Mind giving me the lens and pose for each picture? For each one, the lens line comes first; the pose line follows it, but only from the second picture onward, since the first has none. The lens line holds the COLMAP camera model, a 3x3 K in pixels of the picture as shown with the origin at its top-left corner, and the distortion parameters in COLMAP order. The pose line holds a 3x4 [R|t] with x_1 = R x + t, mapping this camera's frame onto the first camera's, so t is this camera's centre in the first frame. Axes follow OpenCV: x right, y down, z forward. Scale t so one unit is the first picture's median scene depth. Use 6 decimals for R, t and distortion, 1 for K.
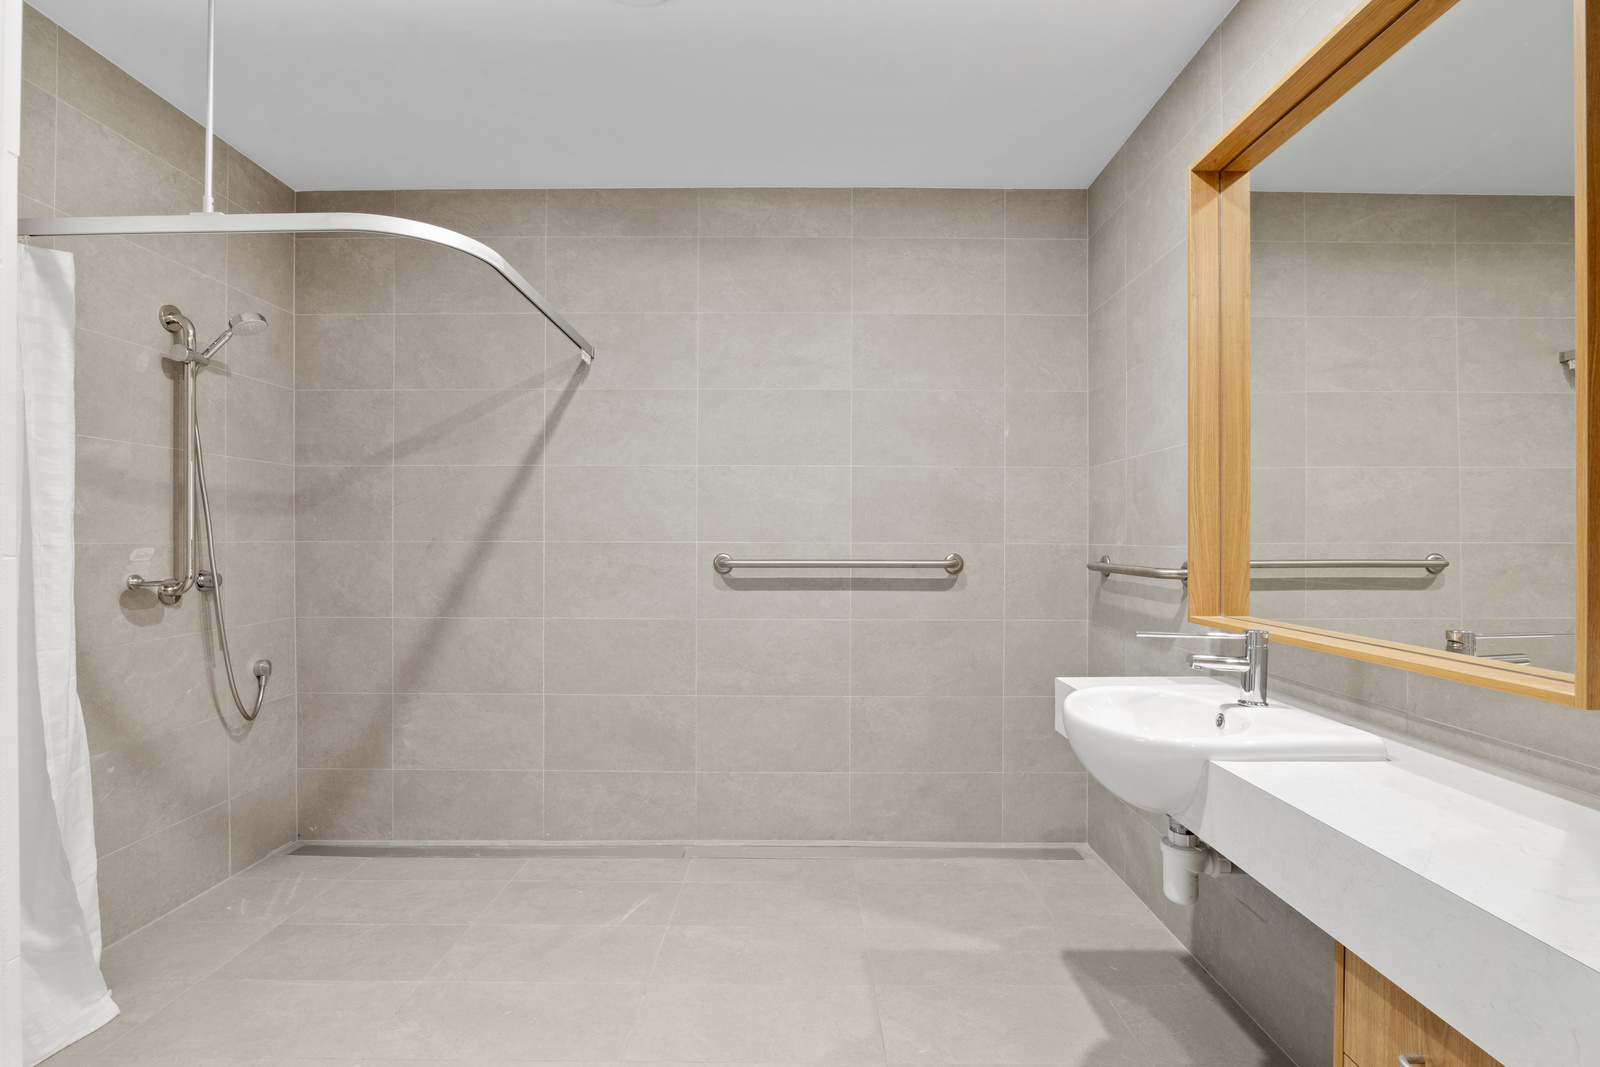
lens RADIAL K [[750.3, 0, 800.0], [0, 750.3, 533.5], [0, 0, 1]] dist [-0.024754, 0.007785]
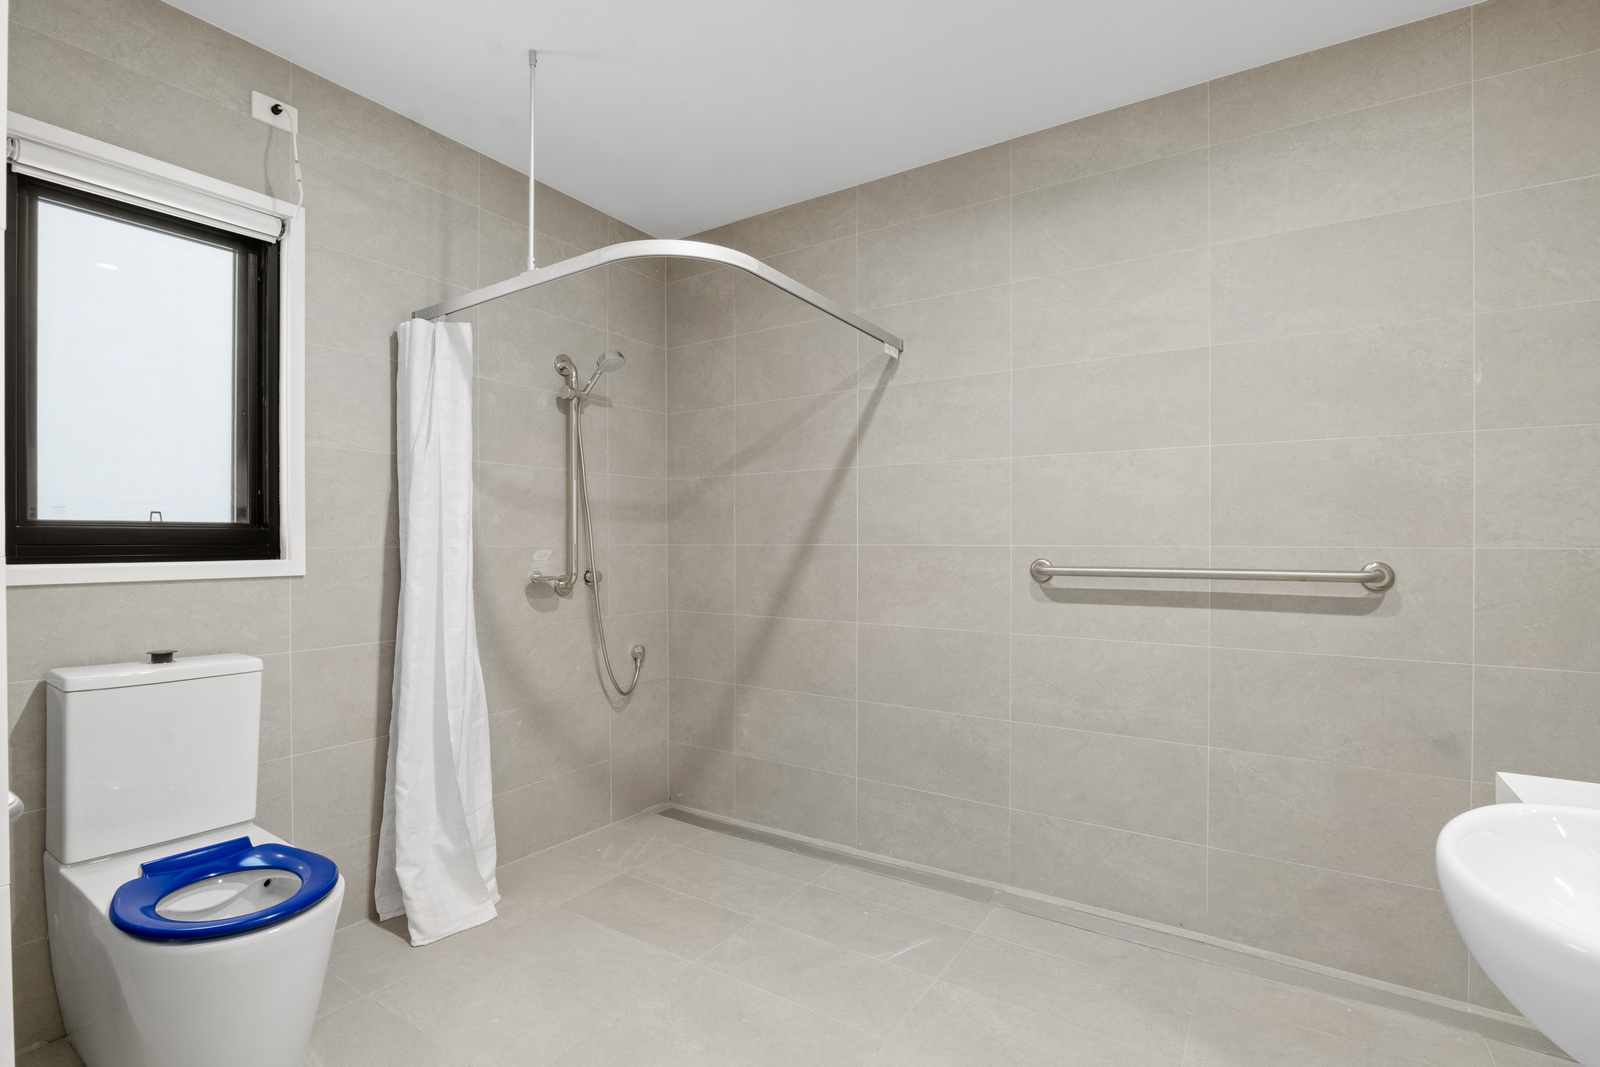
lens RADIAL K [[750.6, 0, 800.3], [0, 750.6, 539.2], [0, 0, 1]] dist [-0.025877, 0.008137]
pose [[0.834550, -0.004081, -0.550918, 0.138948], [0.005977, 0.999981, 0.001647, 0.001441], [0.550900, -0.004667, 0.834558, 0.138038]]
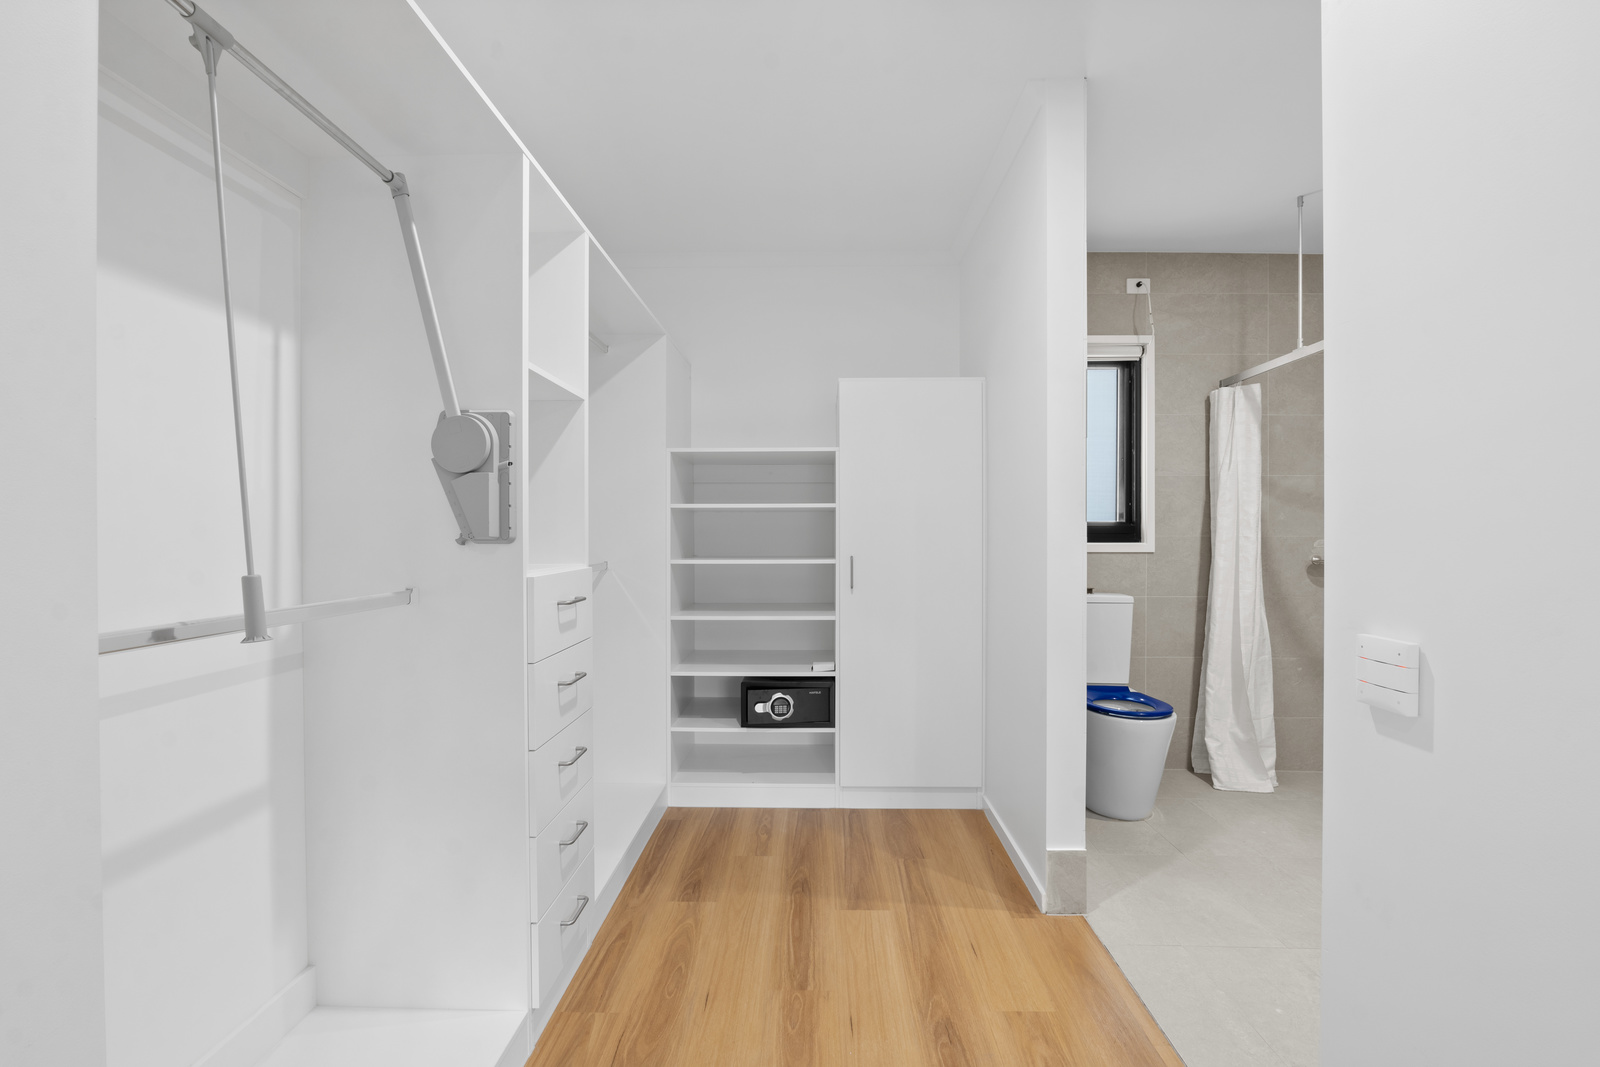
lens RADIAL K [[750.6, 0, 800.3], [0, 750.6, 539.2], [0, 0, 1]] dist [-0.025877, 0.008137]
pose [[-0.017030, 0.007151, -0.999829, 0.591858], [0.002470, 0.999972, 0.007110, 0.003536], [0.999852, -0.002349, -0.017047, -0.093514]]
